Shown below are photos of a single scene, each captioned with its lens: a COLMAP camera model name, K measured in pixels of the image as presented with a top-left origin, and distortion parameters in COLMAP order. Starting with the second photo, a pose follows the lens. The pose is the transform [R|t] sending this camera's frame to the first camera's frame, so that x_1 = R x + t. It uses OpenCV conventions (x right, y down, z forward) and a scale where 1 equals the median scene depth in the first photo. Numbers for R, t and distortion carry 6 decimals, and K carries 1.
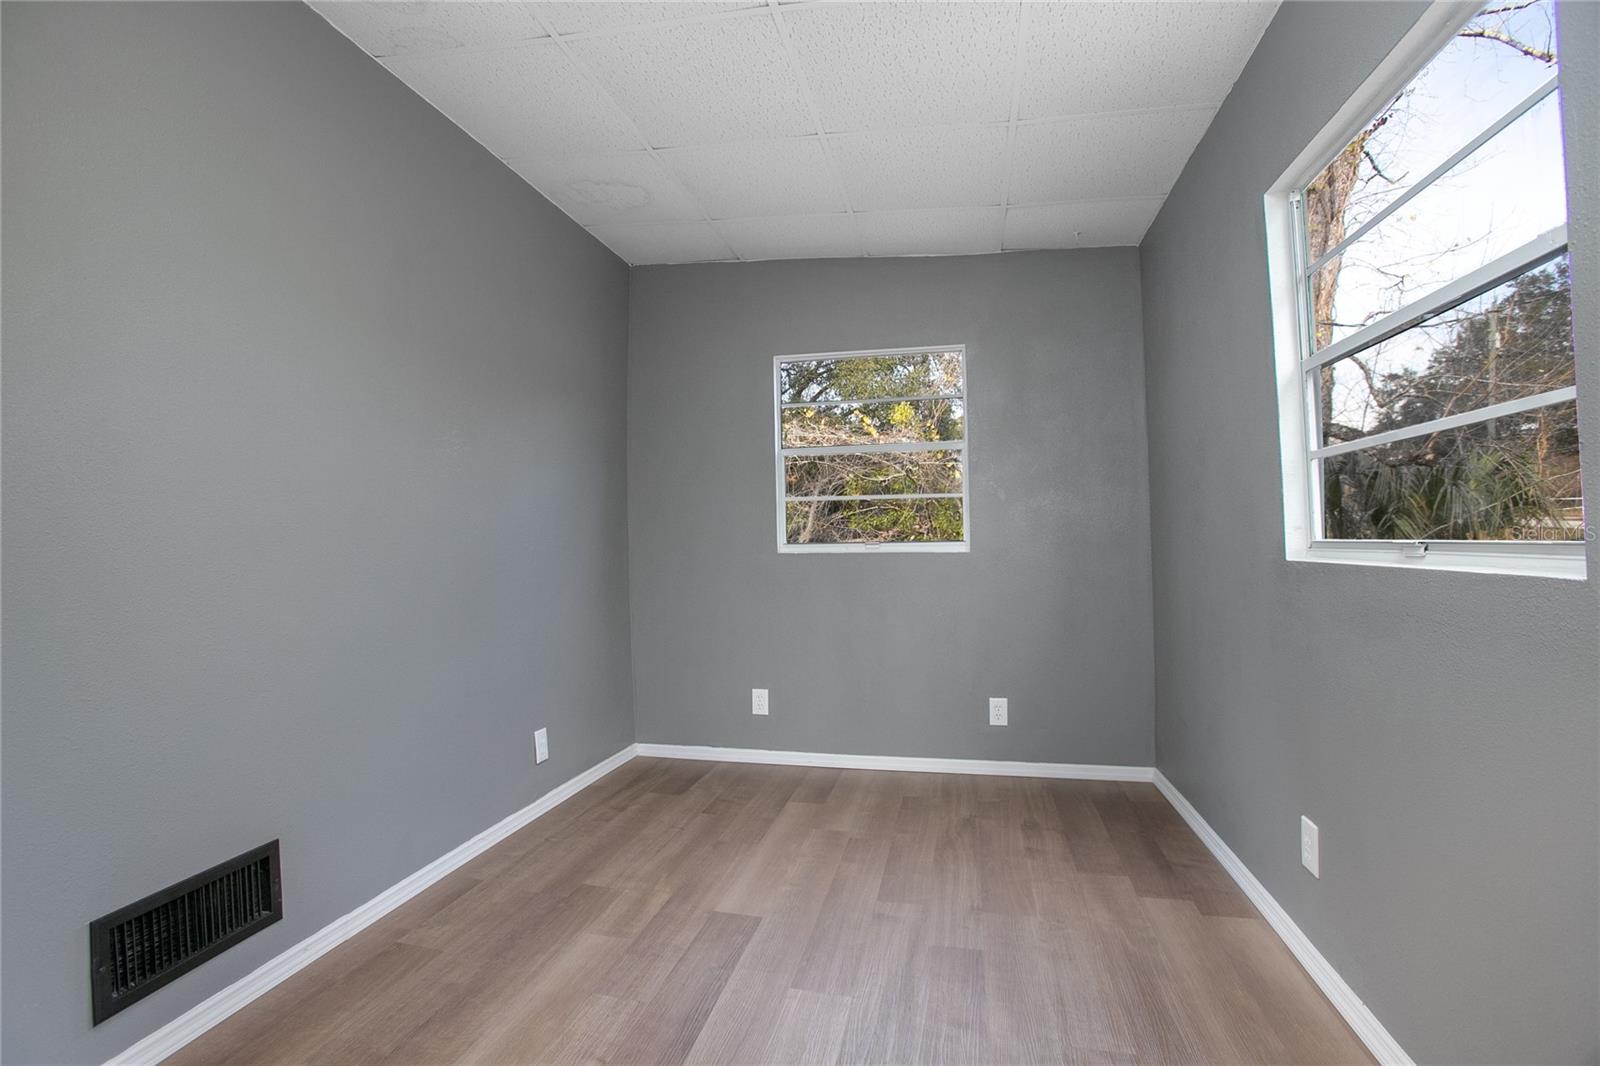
lens RADIAL K [[735.4, 0, 800.2], [0, 735.4, 536.7], [0, 0, 1]] dist [-0.057527, 0.016806]
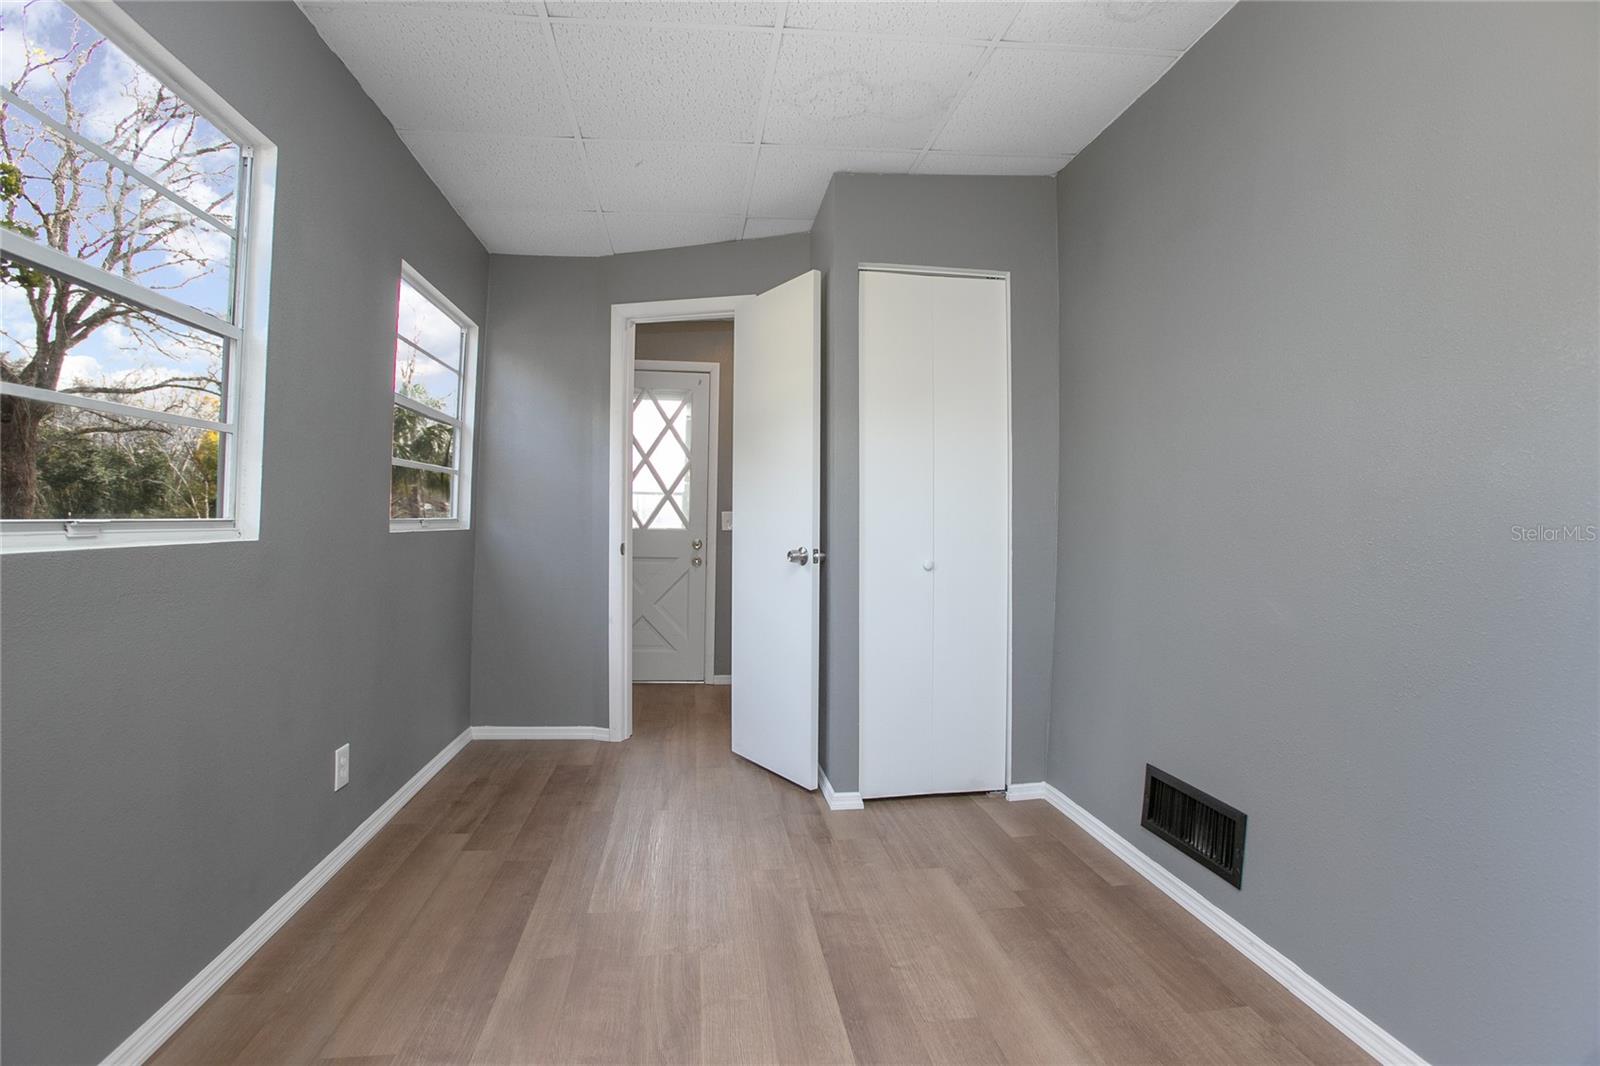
lens RADIAL K [[735.4, 0, 798.0], [0, 735.4, 523.1], [0, 0, 1]] dist [-0.057527, 0.016806]
pose [[-0.935402, -0.006403, -0.353529, 0.259669], [-0.009010, 0.999943, 0.005729, -0.003151], [0.353472, 0.008544, -0.935406, 1.783592]]
